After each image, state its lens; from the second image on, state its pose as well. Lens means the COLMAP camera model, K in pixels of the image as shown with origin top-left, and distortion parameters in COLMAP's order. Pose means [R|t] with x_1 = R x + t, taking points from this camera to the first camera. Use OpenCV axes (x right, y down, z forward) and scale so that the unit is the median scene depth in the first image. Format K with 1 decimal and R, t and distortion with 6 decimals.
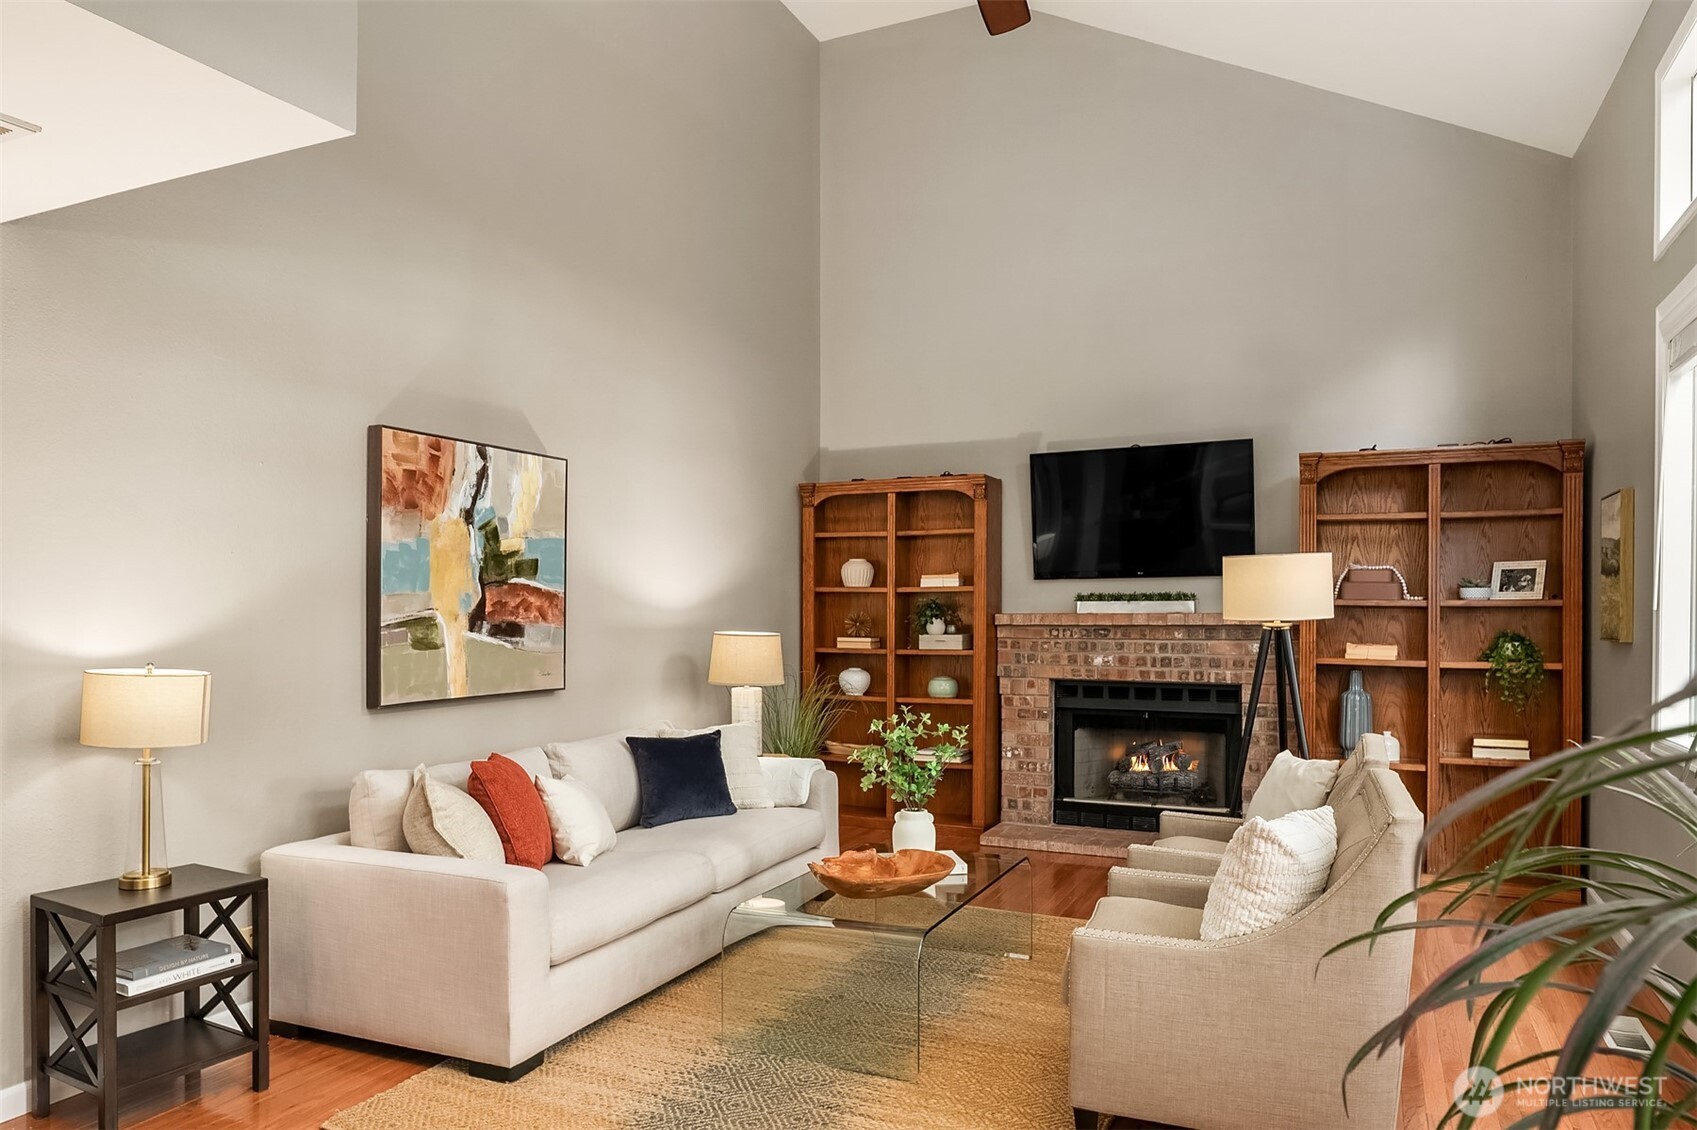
lens RADIAL K [[1110.9, 0, 852.2], [0, 1110.9, 609.2], [0, 0, 1]] dist [-0.002456, -0.001887]
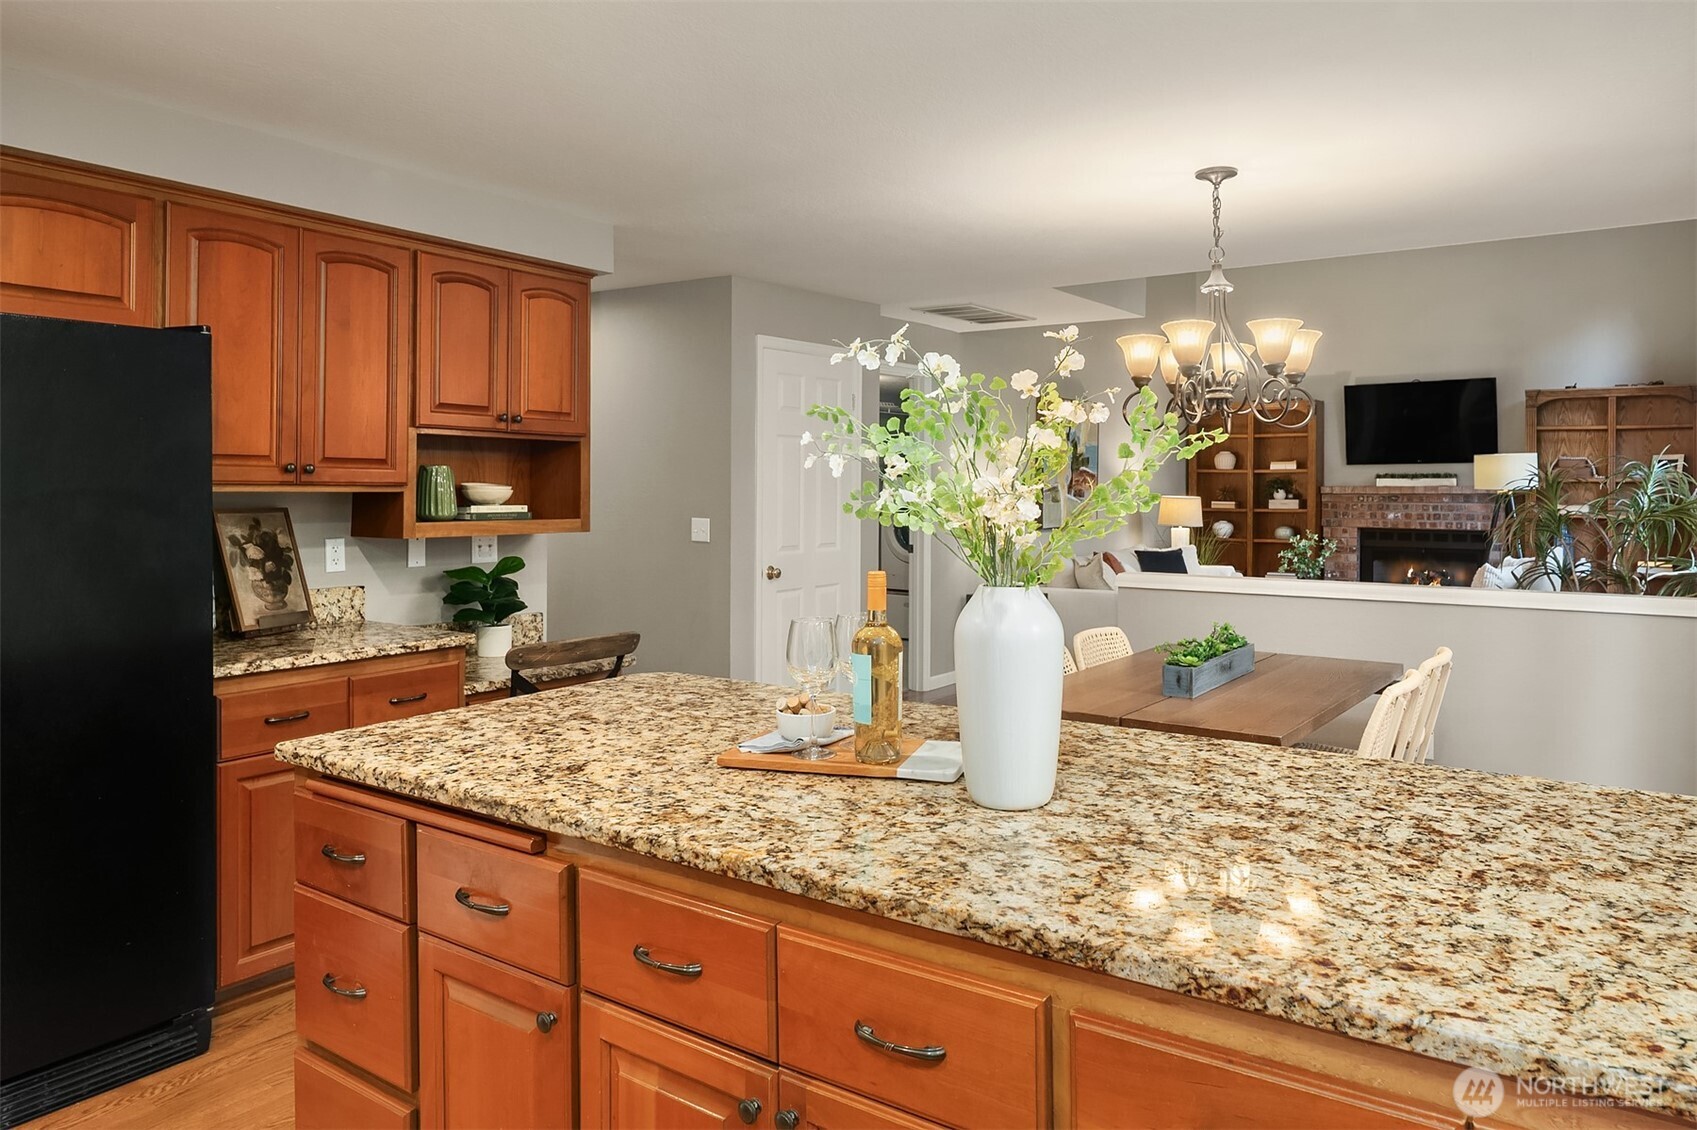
lens RADIAL K [[1137.4, 0, 855.5], [0, 1137.4, 487.4], [0, 0, 1]] dist [-0.000327, -0.001127]
pose [[0.983117, 0.001798, -0.182972, -0.235659], [-0.001318, 0.999995, 0.002745, 0.001923], [0.182976, -0.002458, 0.983114, -0.745244]]
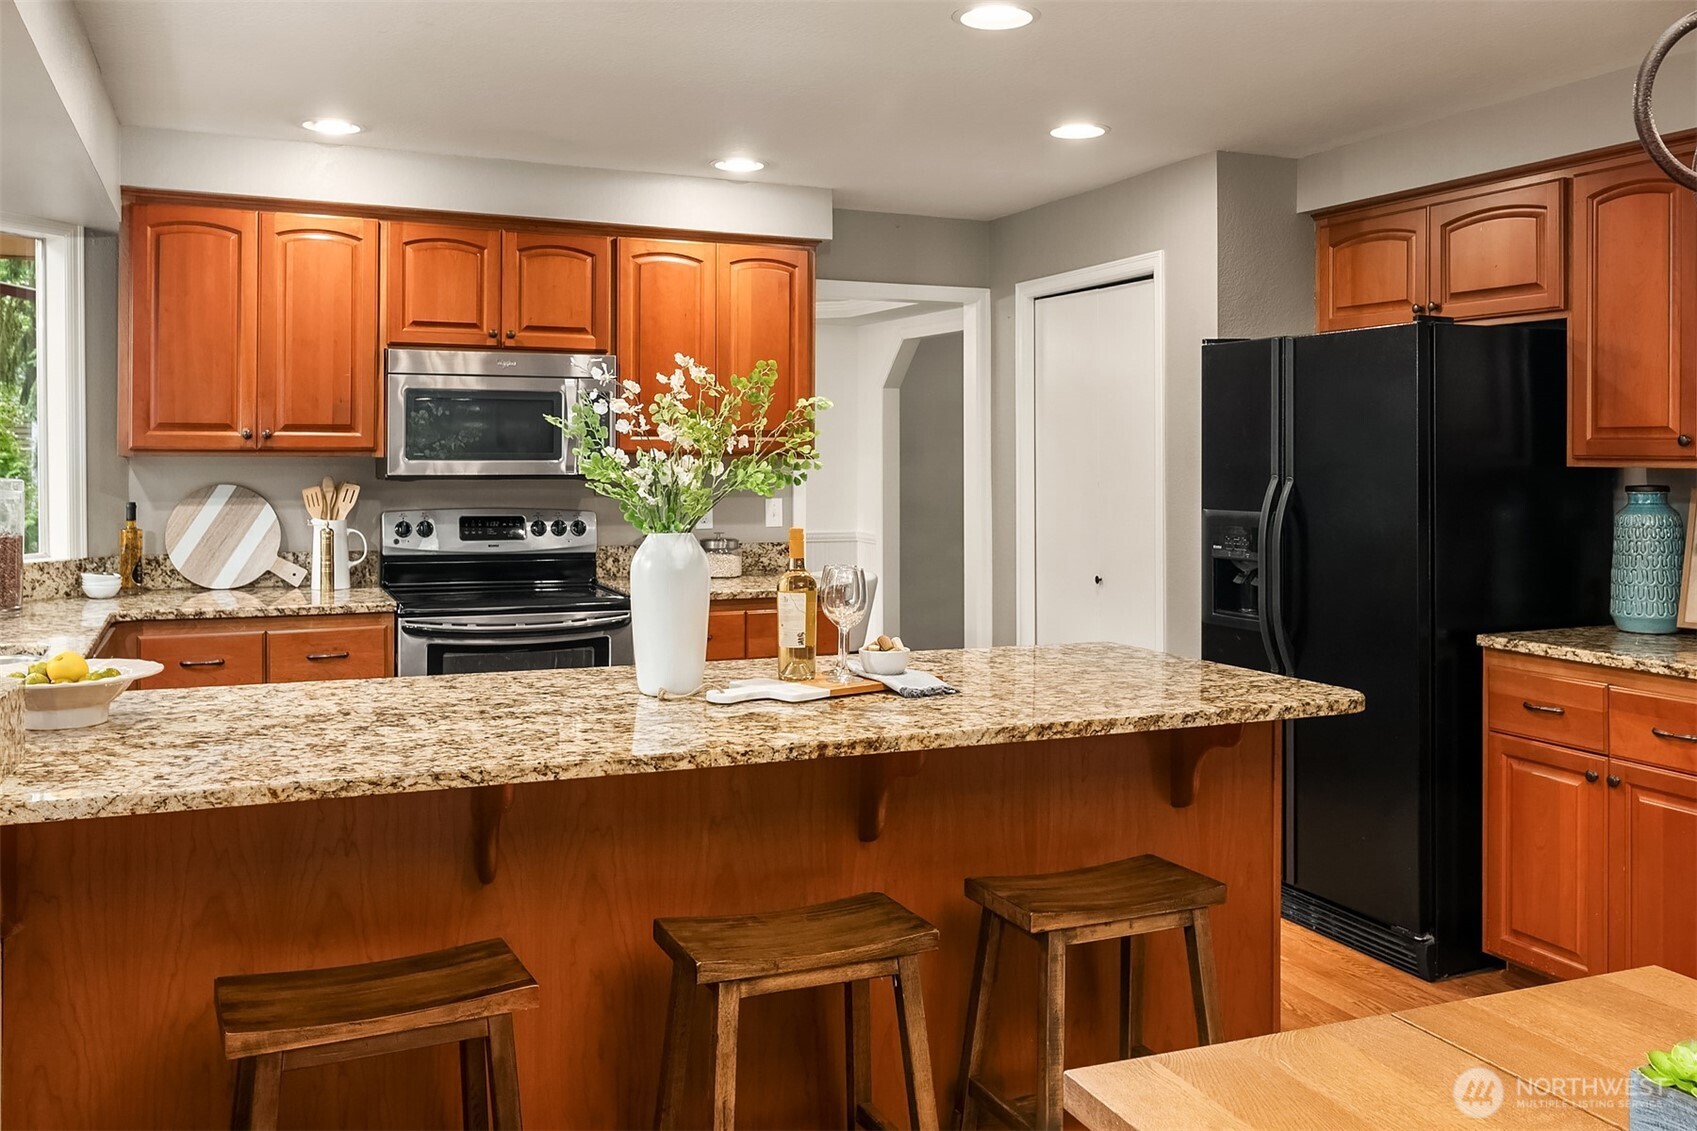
lens RADIAL K [[1350.6, 0, 848.5], [0, 1350.6, 565.5], [0, 0, 1]] dist [0.000662, 0.000527]
pose [[-0.653617, 0.059621, -0.754473, 1.380183], [-0.001361, 0.996798, 0.079949, -0.000245], [0.756824, 0.053283, -0.651443, 2.766616]]
